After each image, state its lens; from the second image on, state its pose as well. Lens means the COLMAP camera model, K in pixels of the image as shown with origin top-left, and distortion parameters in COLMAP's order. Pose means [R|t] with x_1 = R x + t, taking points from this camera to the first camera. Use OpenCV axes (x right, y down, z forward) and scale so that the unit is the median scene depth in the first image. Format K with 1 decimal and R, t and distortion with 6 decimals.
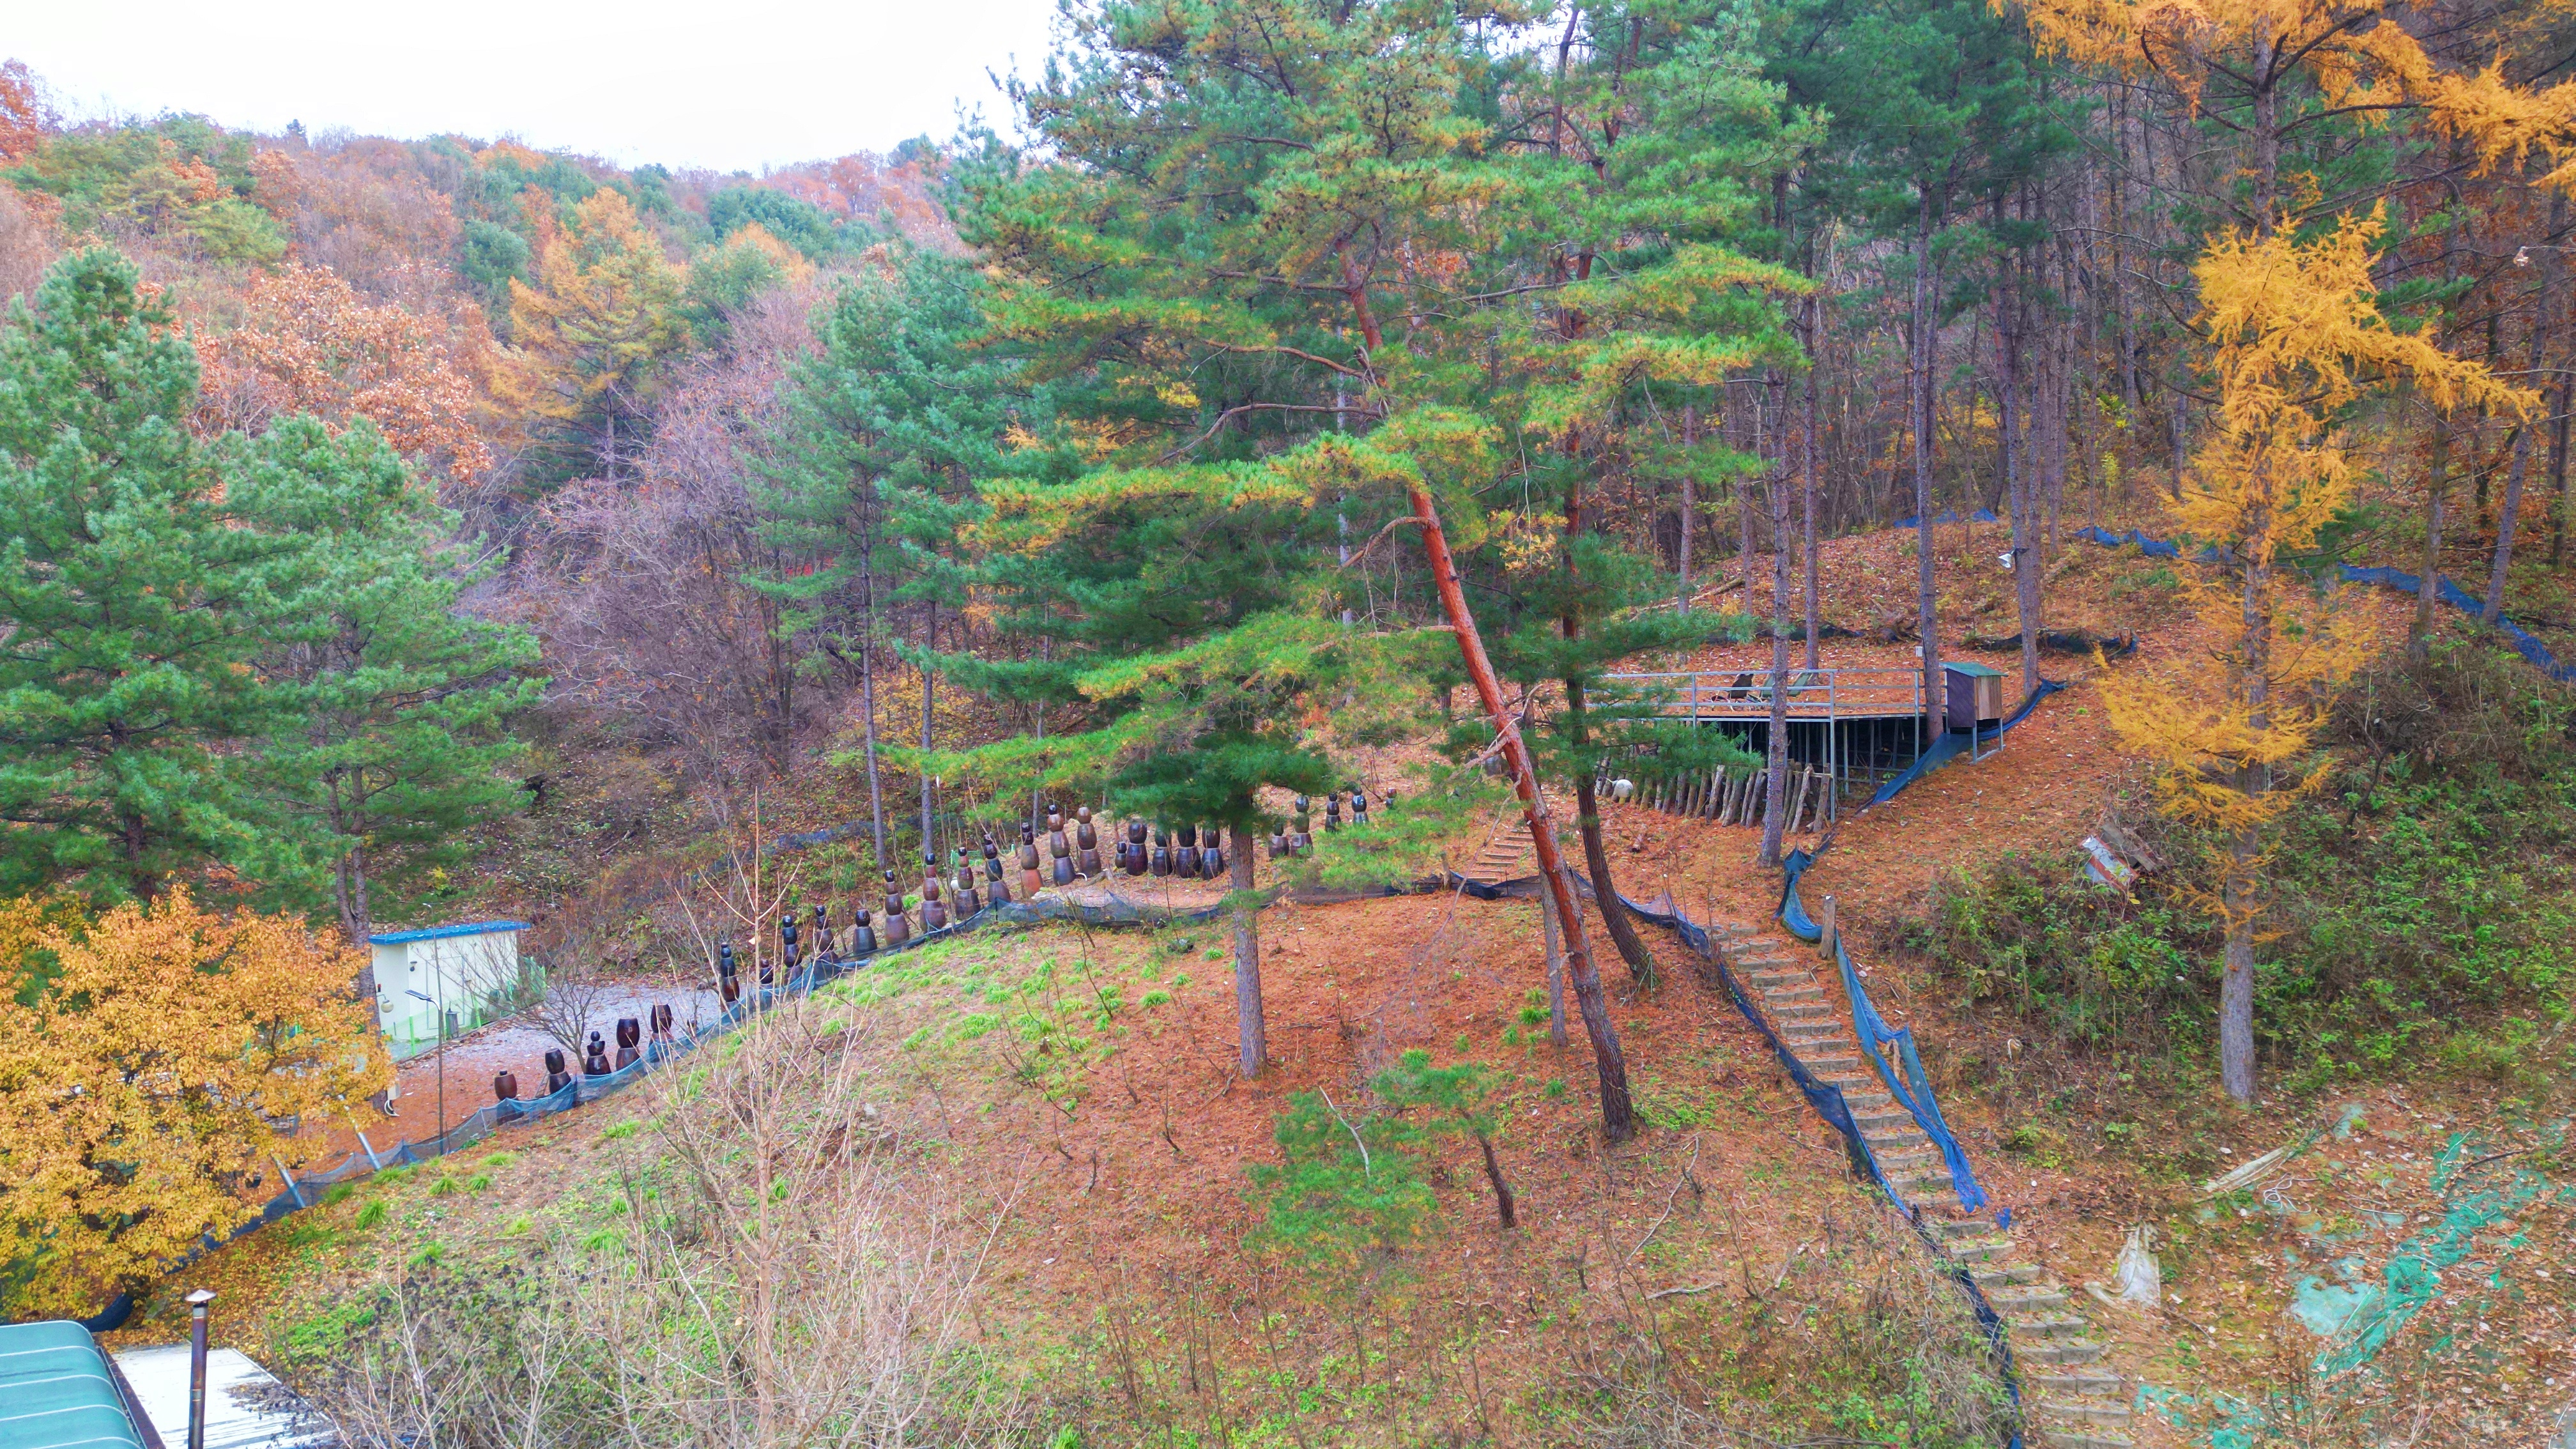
lens RADIAL K [[1804.5, 0, 1287.3], [0, 1804.5, 709.0], [0, 0, 1]] dist [0.111414, -0.125037]
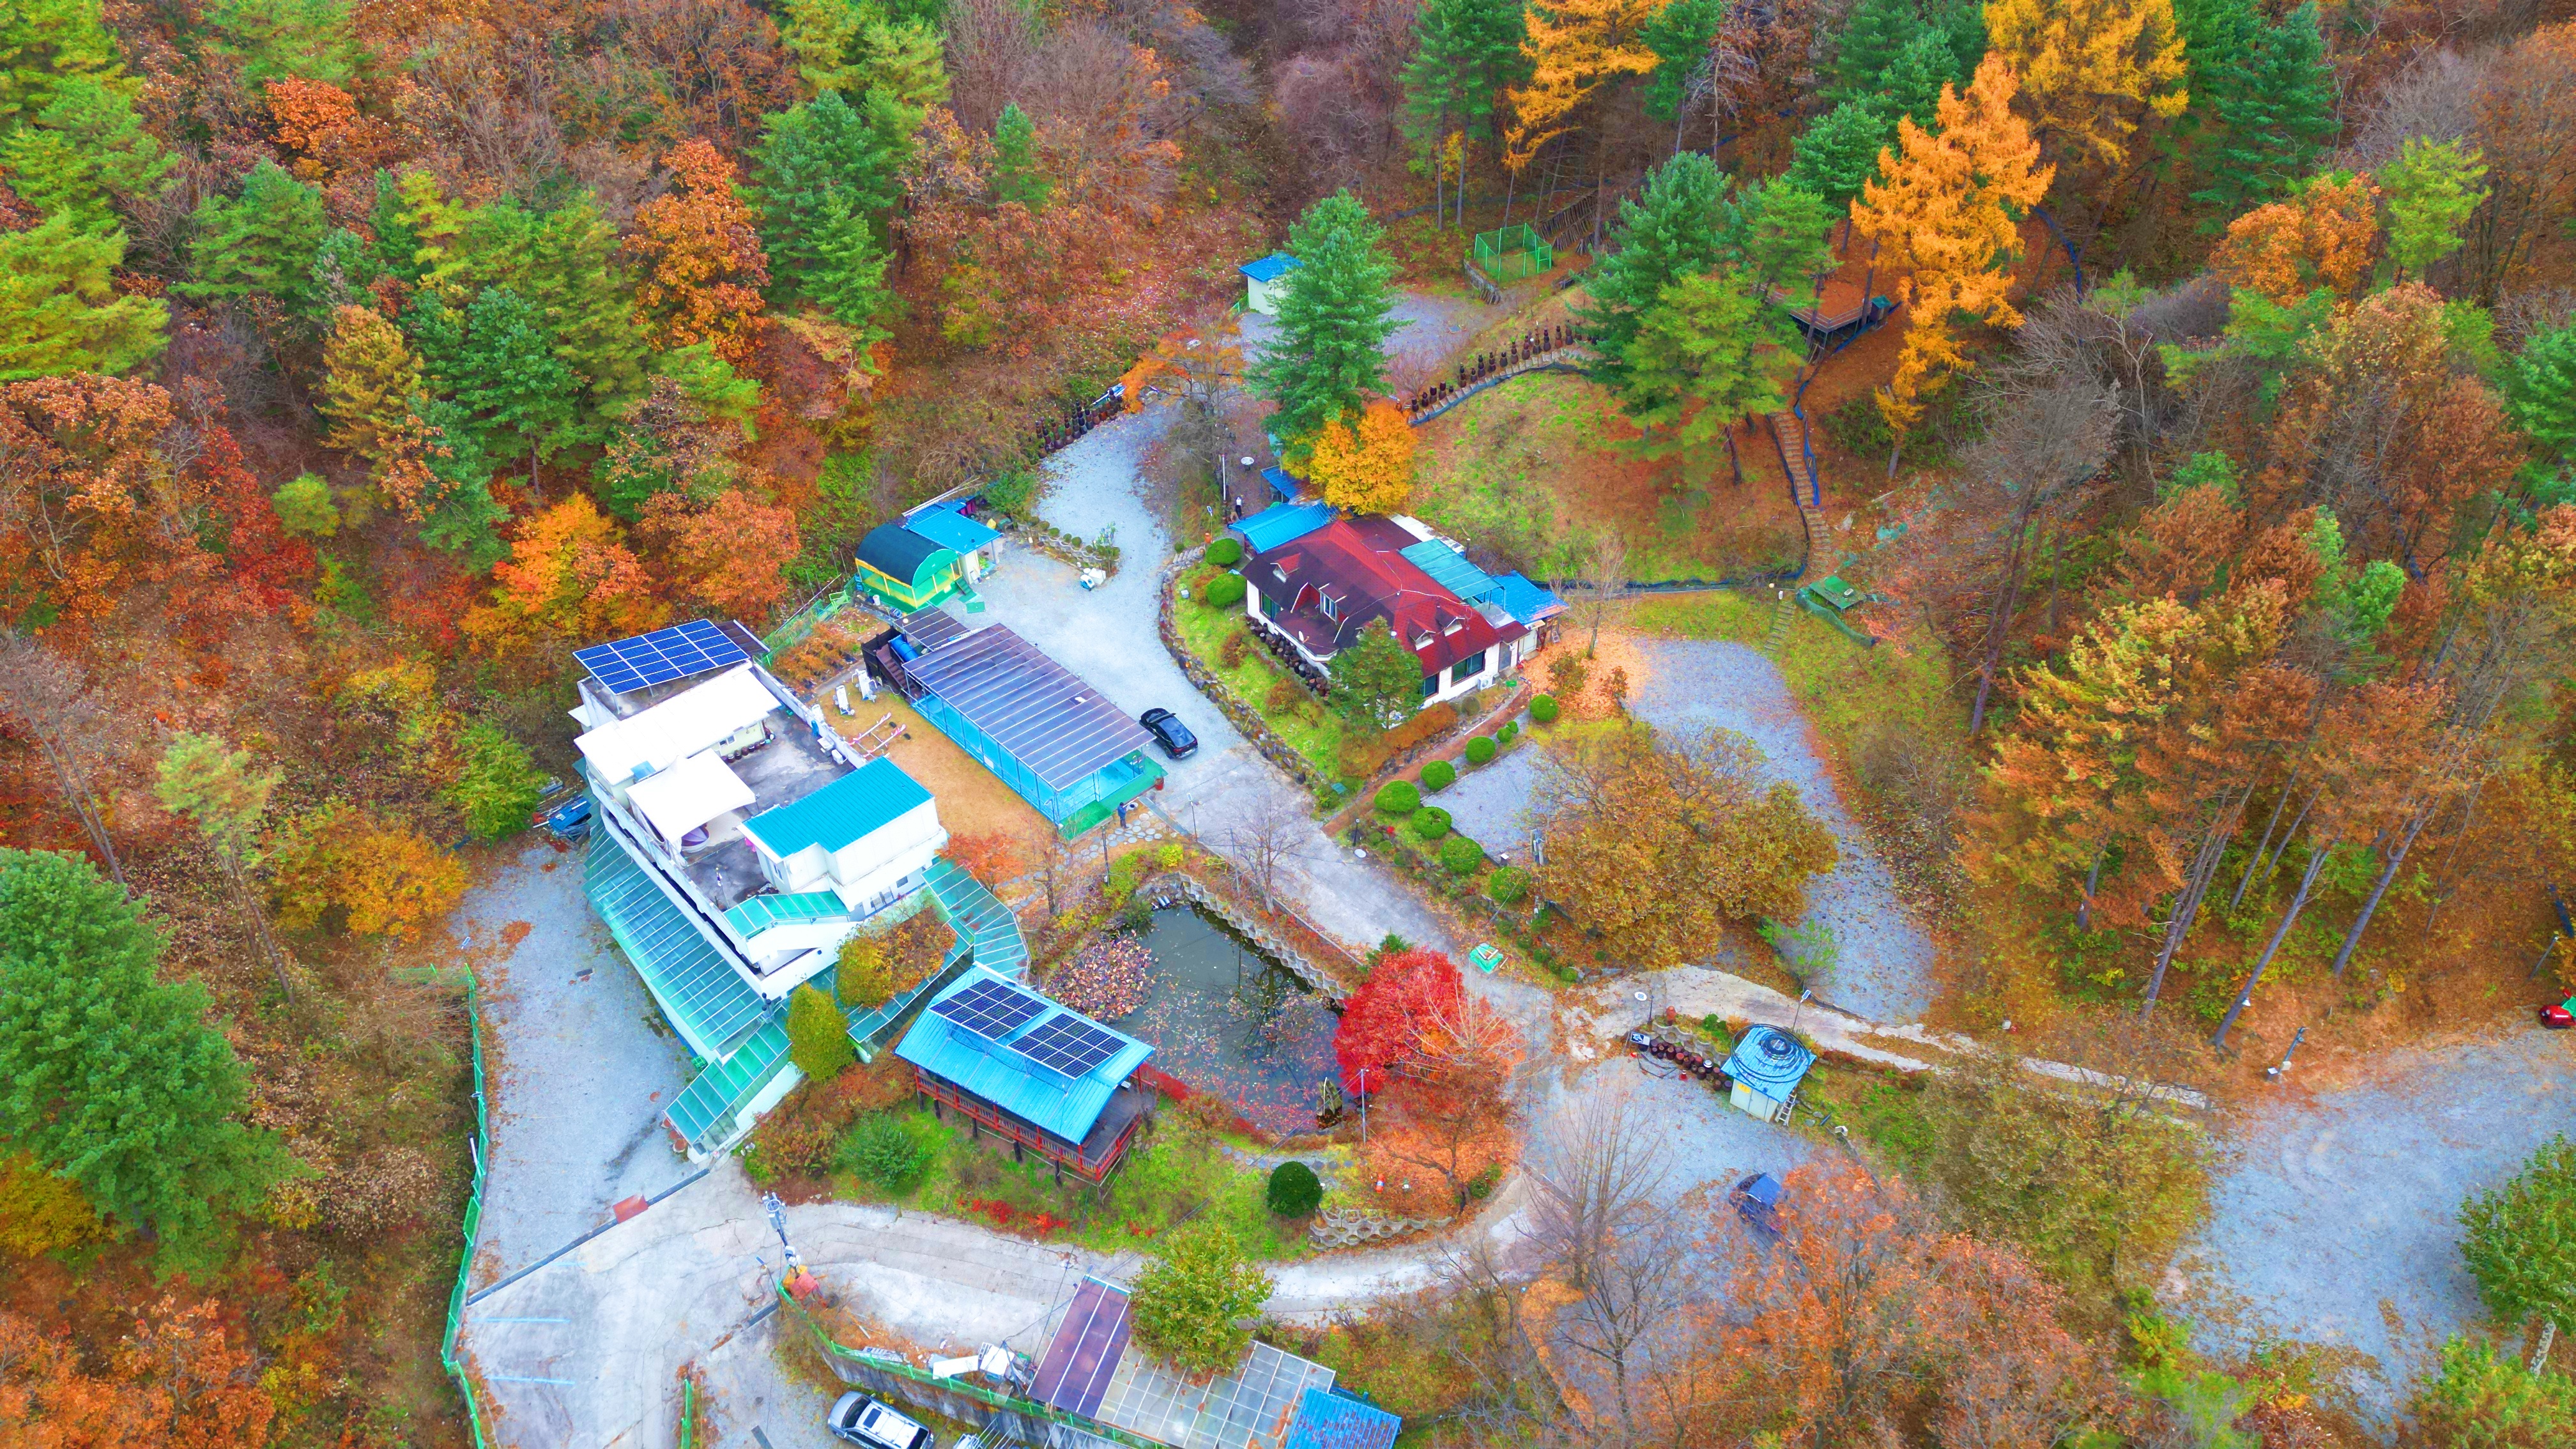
lens RADIAL K [[1804.5, 0, 1287.3], [0, 1804.5, 709.0], [0, 0, 1]] dist [0.111414, -0.125037]
pose [[0.998254, 0.035453, -0.047237, -0.486786], [0.002727, 0.771275, 0.636496, -1.553002], [0.058999, -0.635514, 0.769832, -1.999190]]
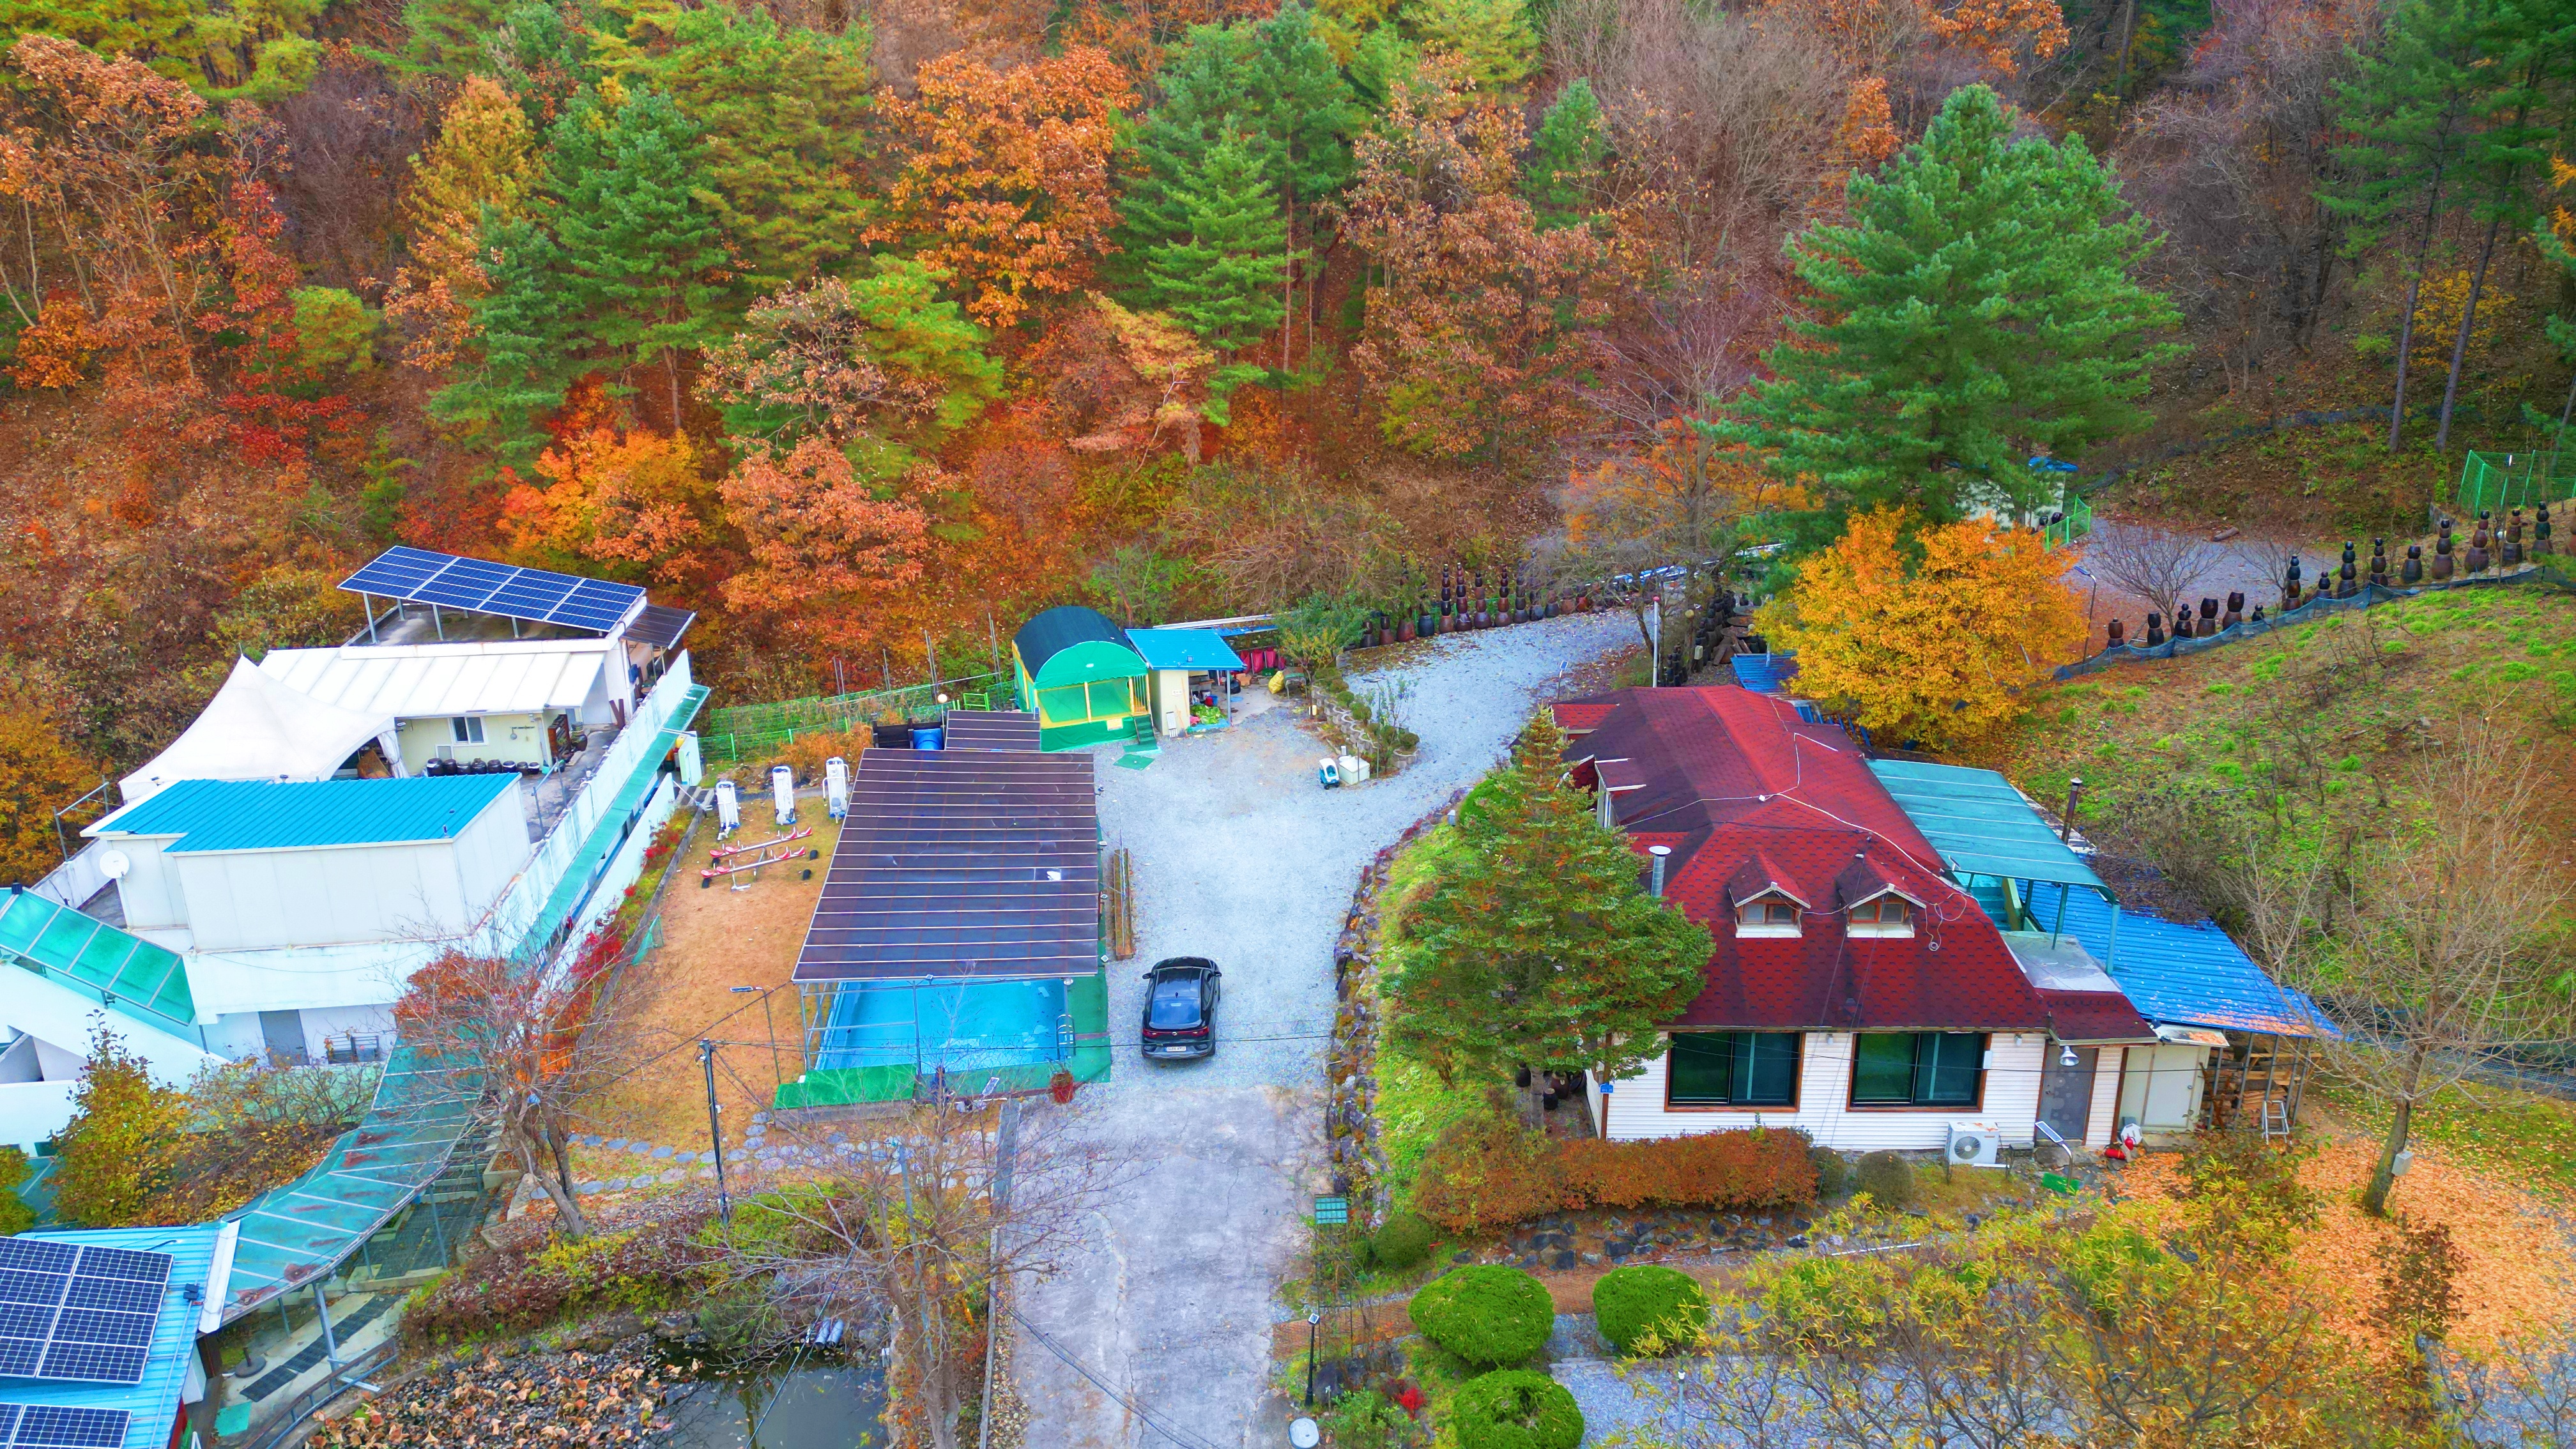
lens RADIAL K [[1793.5, 0, 1286.2], [0, 1793.5, 711.8], [0, 0, 1]] dist [0.087615, -0.087590]
pose [[0.764463, 0.217547, -0.606852, -0.037113], [-0.007826, 0.944403, 0.328696, -0.222721], [0.644620, -0.246526, 0.723664, -0.540271]]
